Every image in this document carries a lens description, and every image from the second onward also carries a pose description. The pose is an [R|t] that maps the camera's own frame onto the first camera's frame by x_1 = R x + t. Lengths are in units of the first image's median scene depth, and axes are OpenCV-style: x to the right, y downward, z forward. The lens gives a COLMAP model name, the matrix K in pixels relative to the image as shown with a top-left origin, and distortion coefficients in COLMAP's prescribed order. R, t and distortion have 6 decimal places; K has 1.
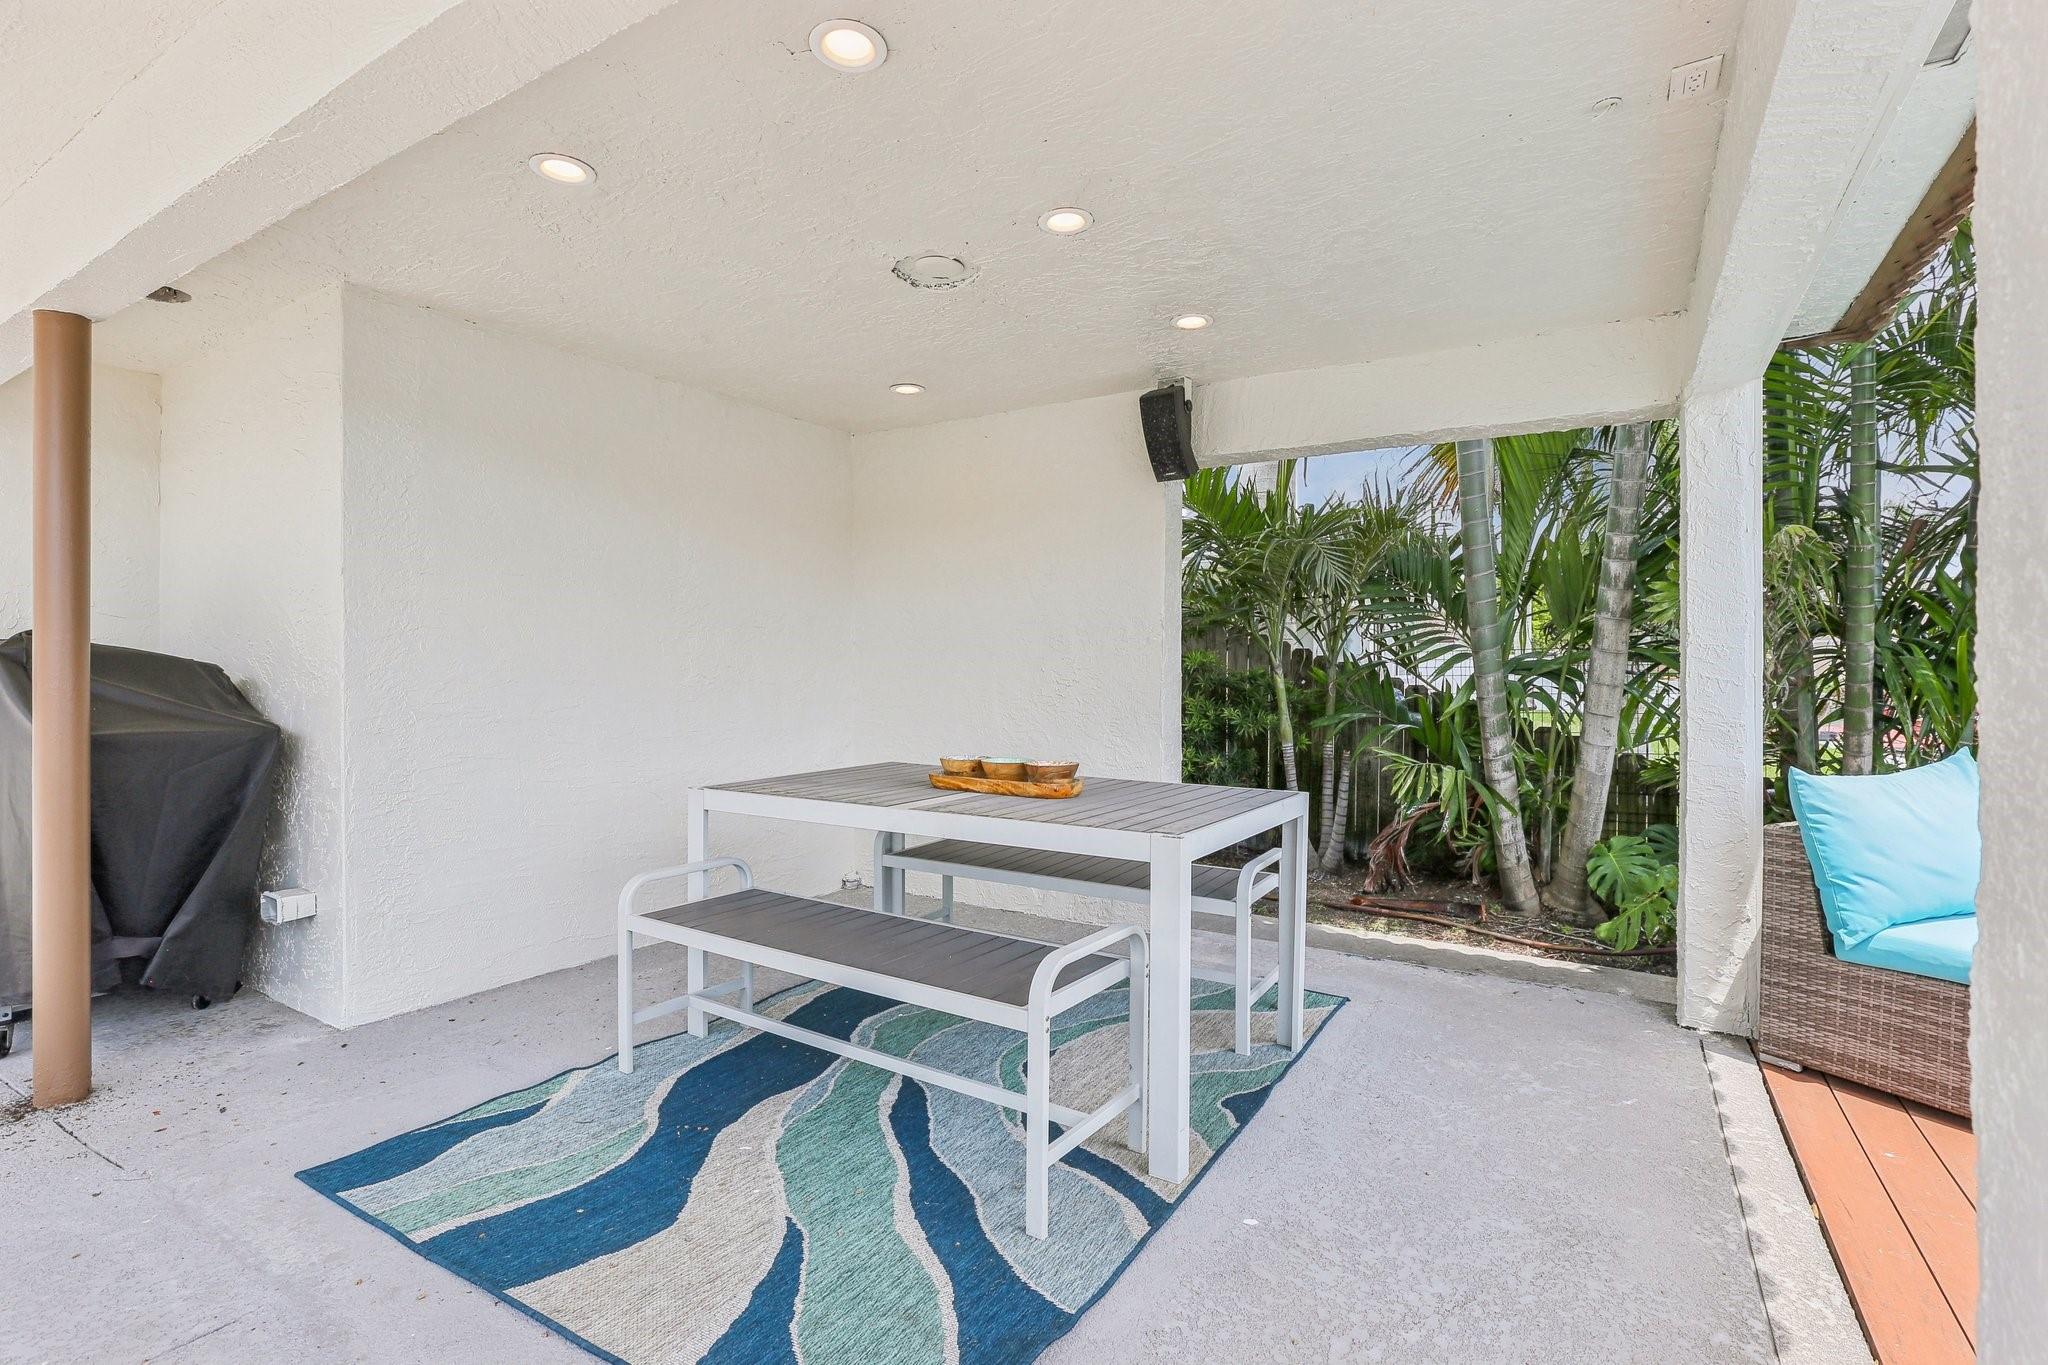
lens RADIAL K [[961.4, 0, 1024.0], [0, 961.4, 682.5], [0, 0, 1]] dist [-0.004597, -0.000536]
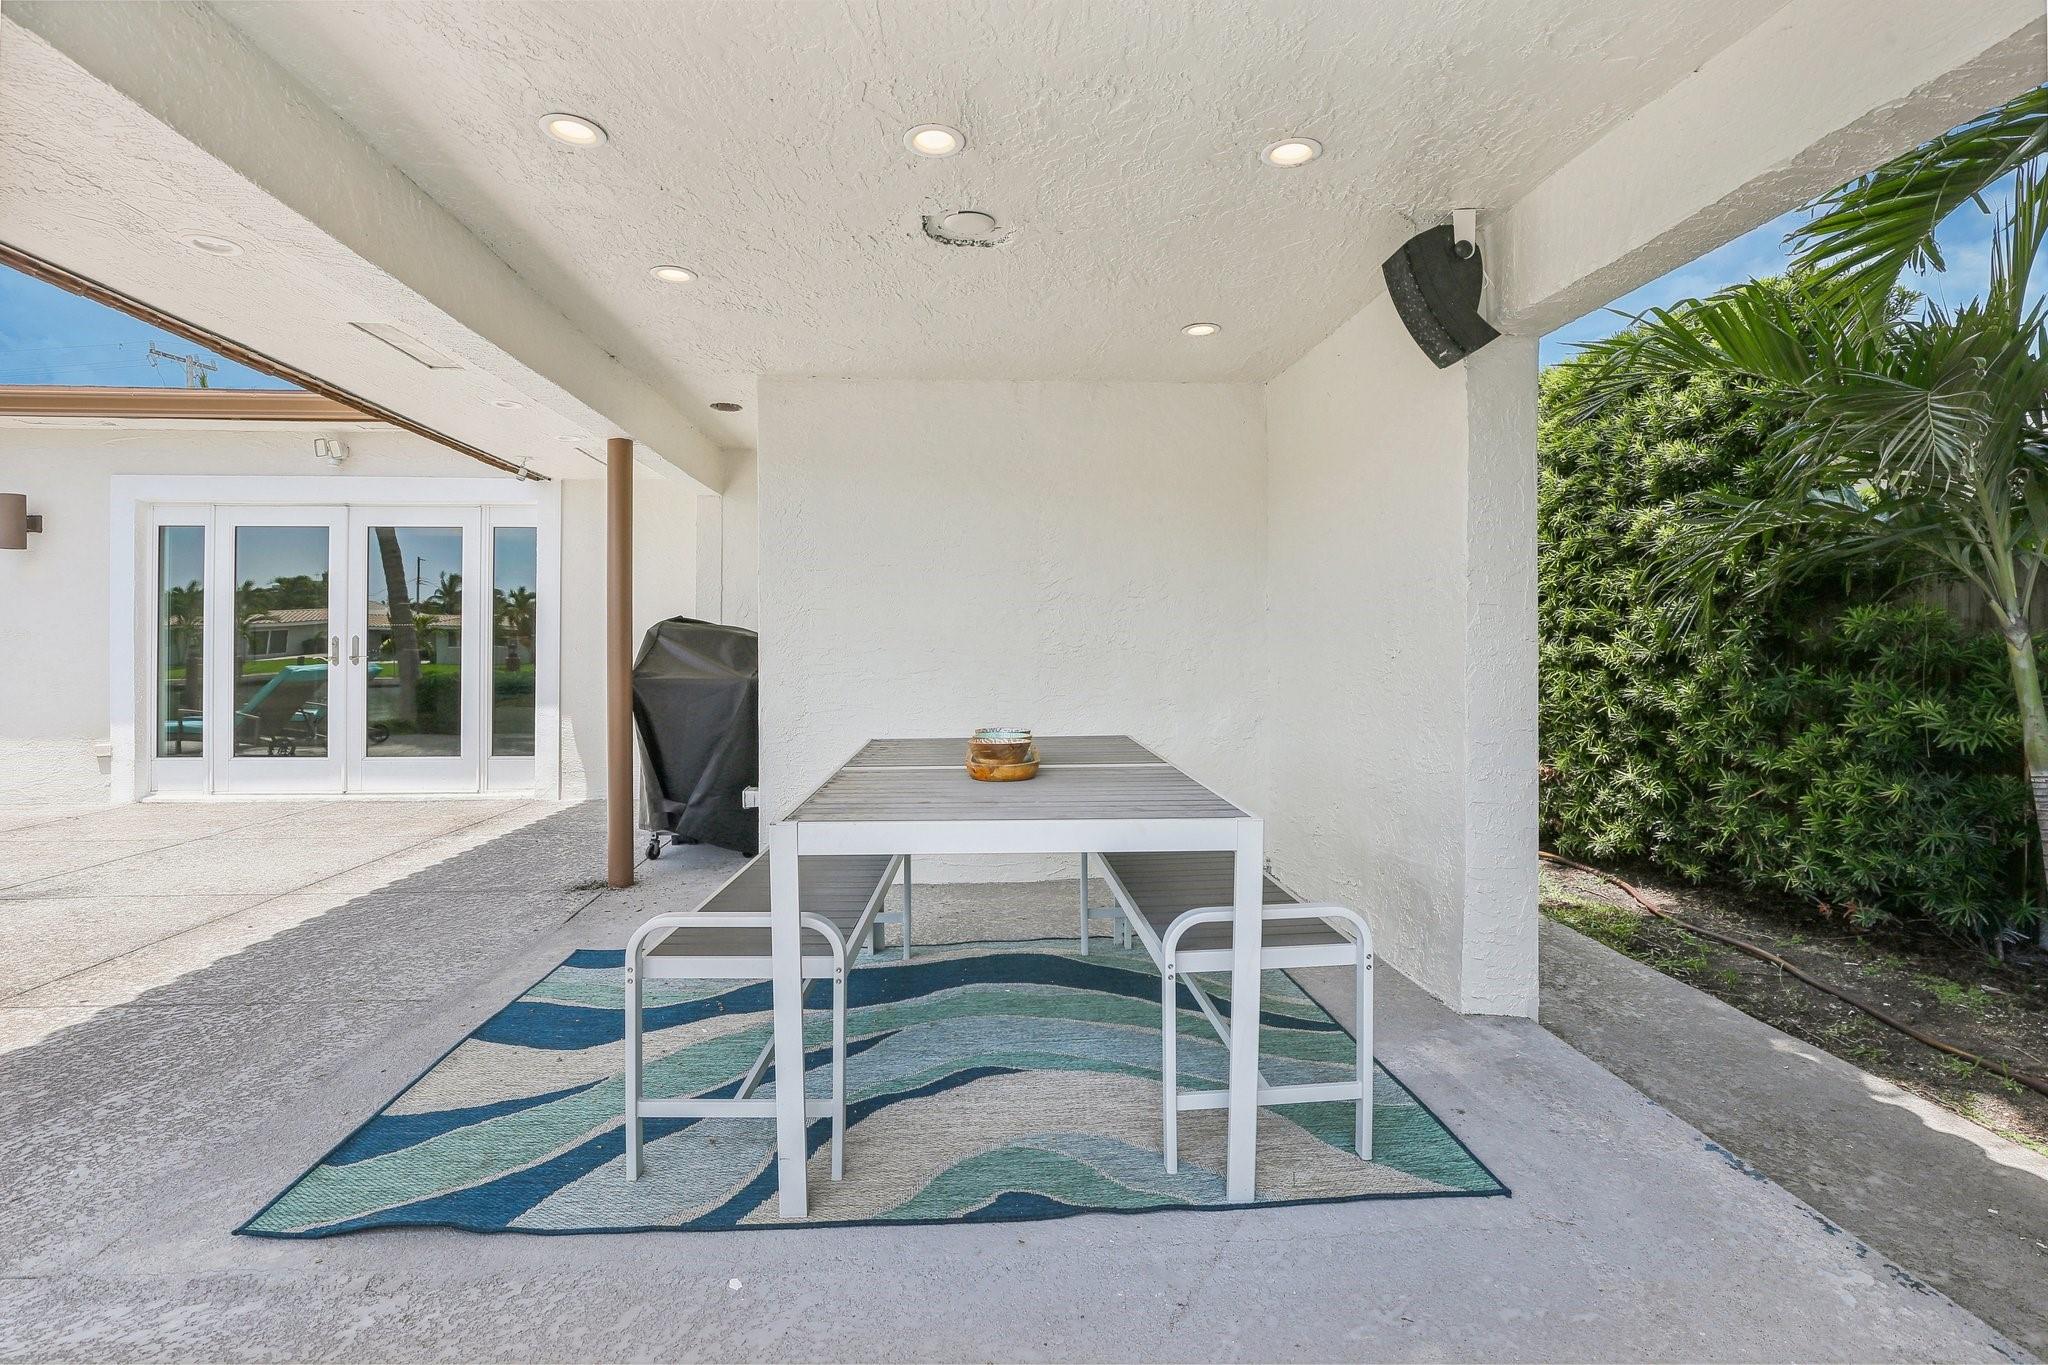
lens RADIAL K [[939.1, 0, 1024.0], [0, 939.1, 682.5], [0, 0, 1]] dist [-0.020928, -0.000435]
pose [[0.584610, 0.038495, -0.810400, 0.836669], [0.003412, 0.998748, 0.049903, -0.031273], [0.811307, -0.031939, 0.583747, 0.566943]]
